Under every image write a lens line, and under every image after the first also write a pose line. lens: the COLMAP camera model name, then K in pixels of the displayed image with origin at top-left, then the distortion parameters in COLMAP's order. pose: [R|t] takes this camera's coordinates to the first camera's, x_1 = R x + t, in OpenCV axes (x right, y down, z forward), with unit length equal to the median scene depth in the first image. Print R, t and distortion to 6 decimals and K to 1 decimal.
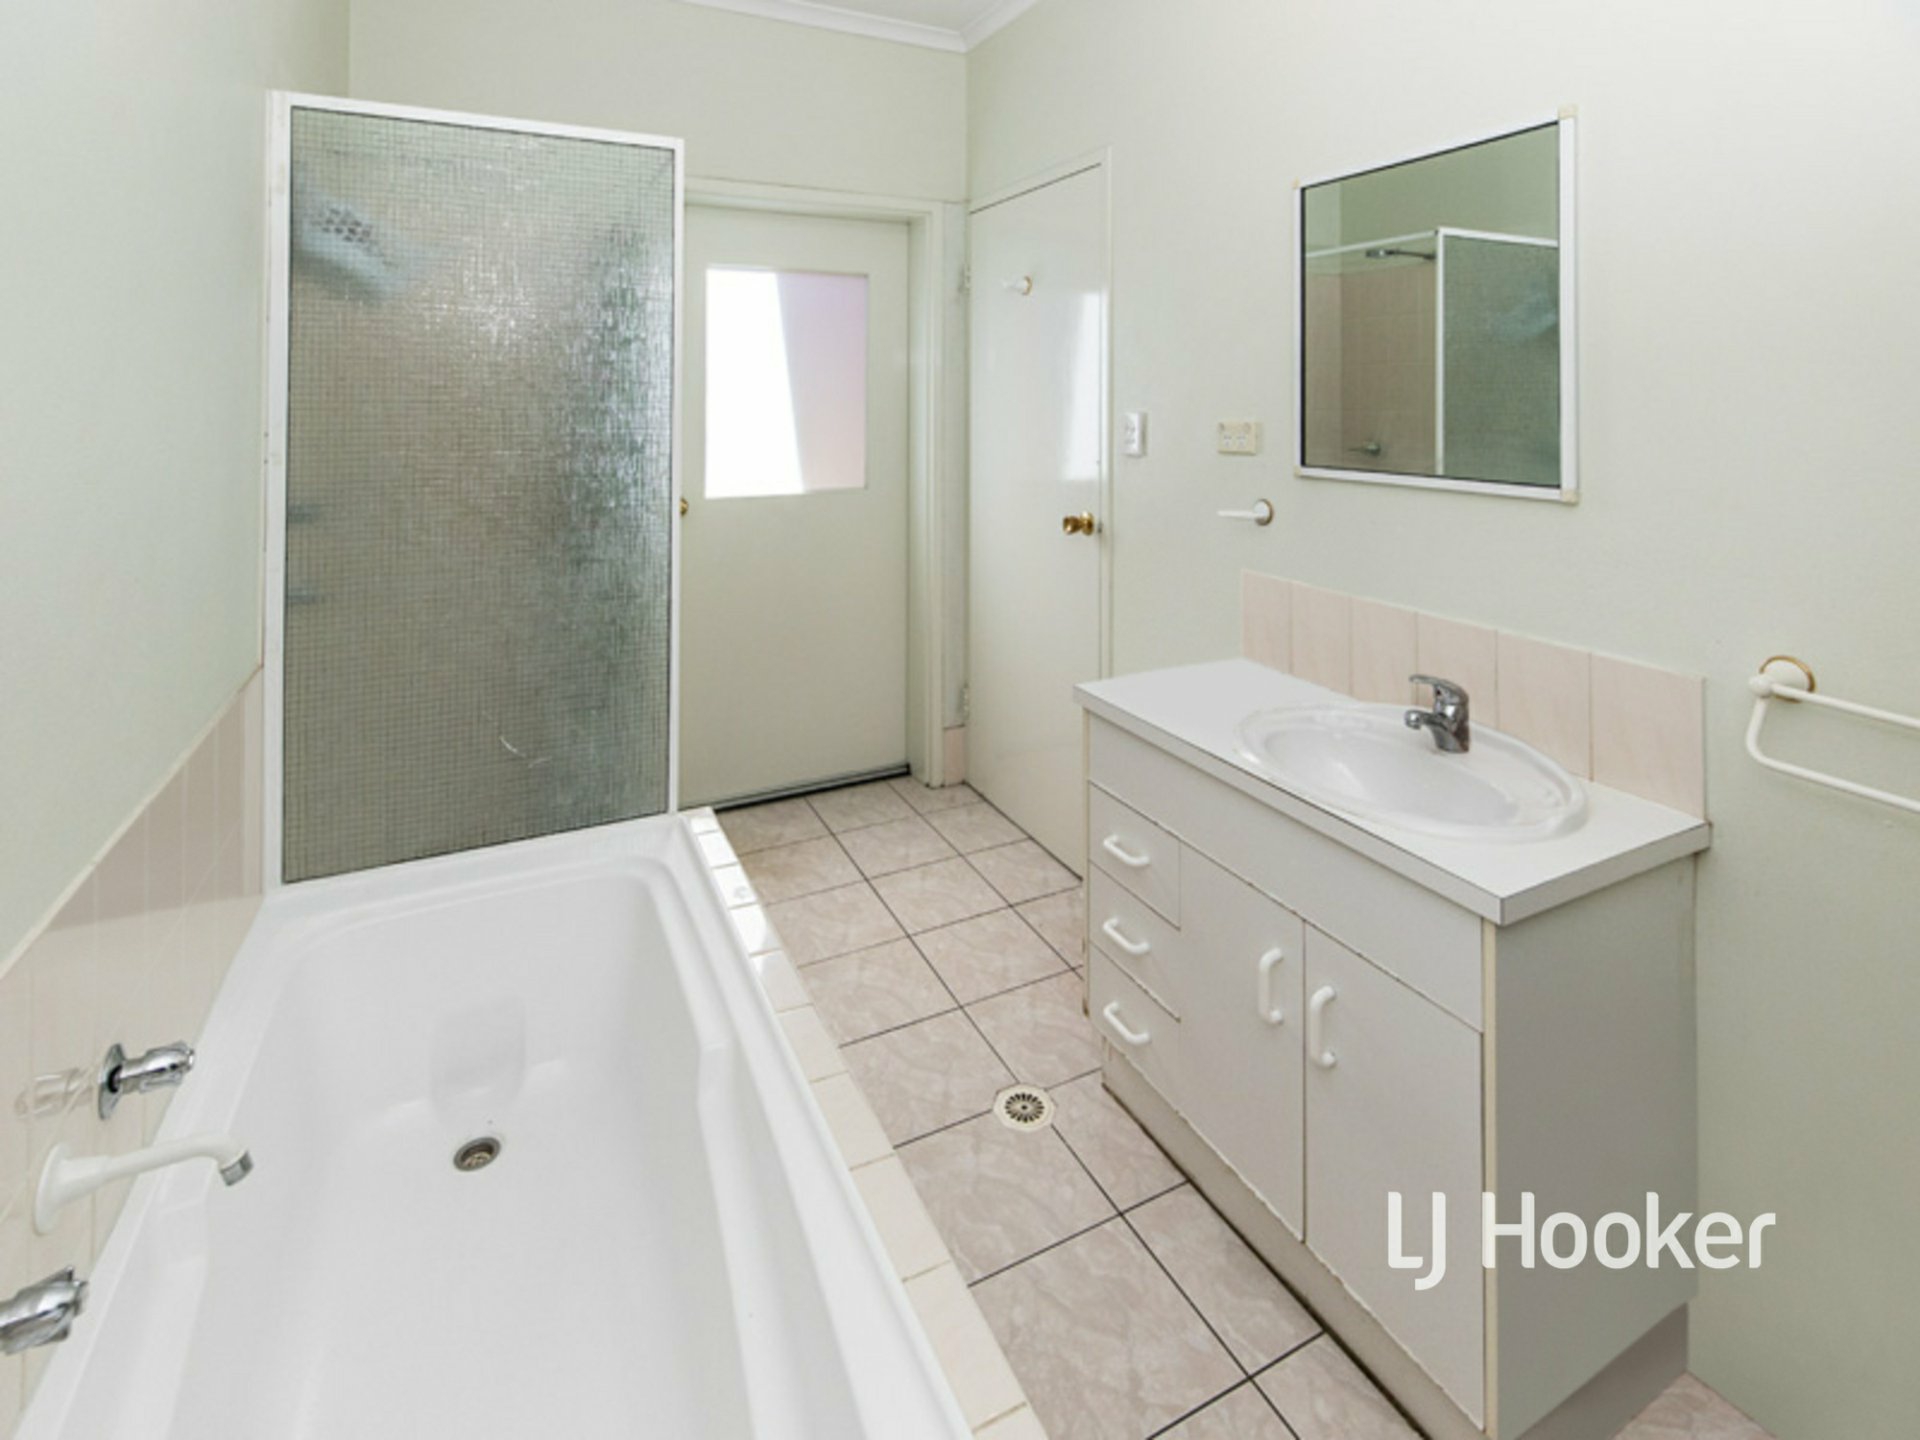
lens RADIAL K [[952.8, 0, 991.0], [0, 952.8, 633.0], [0, 0, 1]] dist [0.052873, 0.000219]
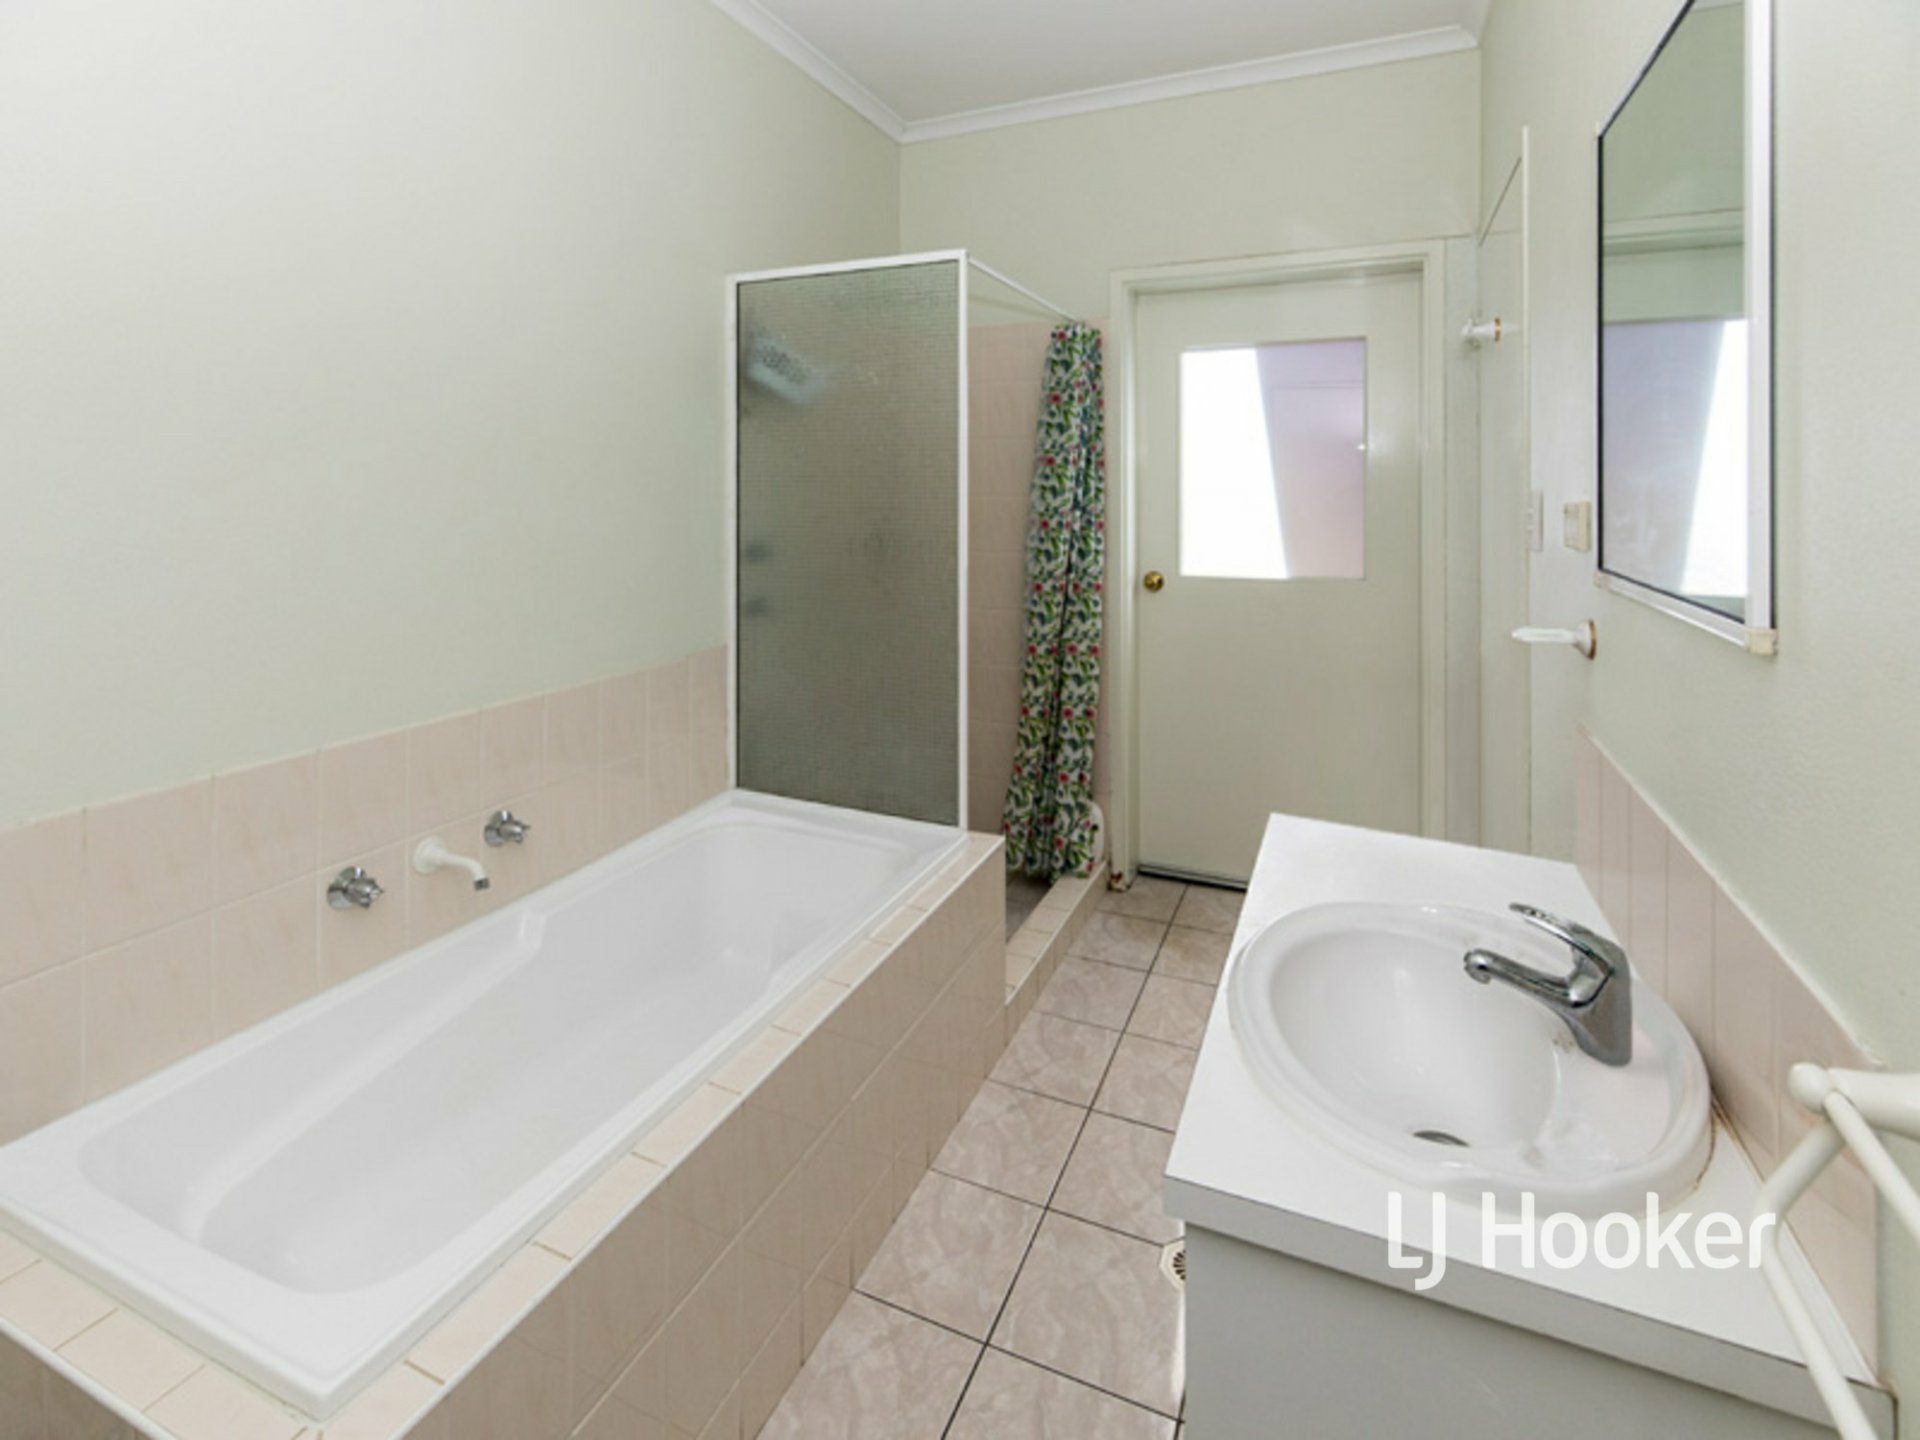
lens RADIAL K [[926.6, 0, 938.9], [0, 926.6, 717.7], [0, 0, 1]] dist [0.032468, 0.000054]
pose [[0.624368, 0.193549, -0.756772, 0.404168], [-0.191990, 0.977122, 0.091505, -0.036275], [0.757169, 0.088160, 0.647243, 0.192348]]
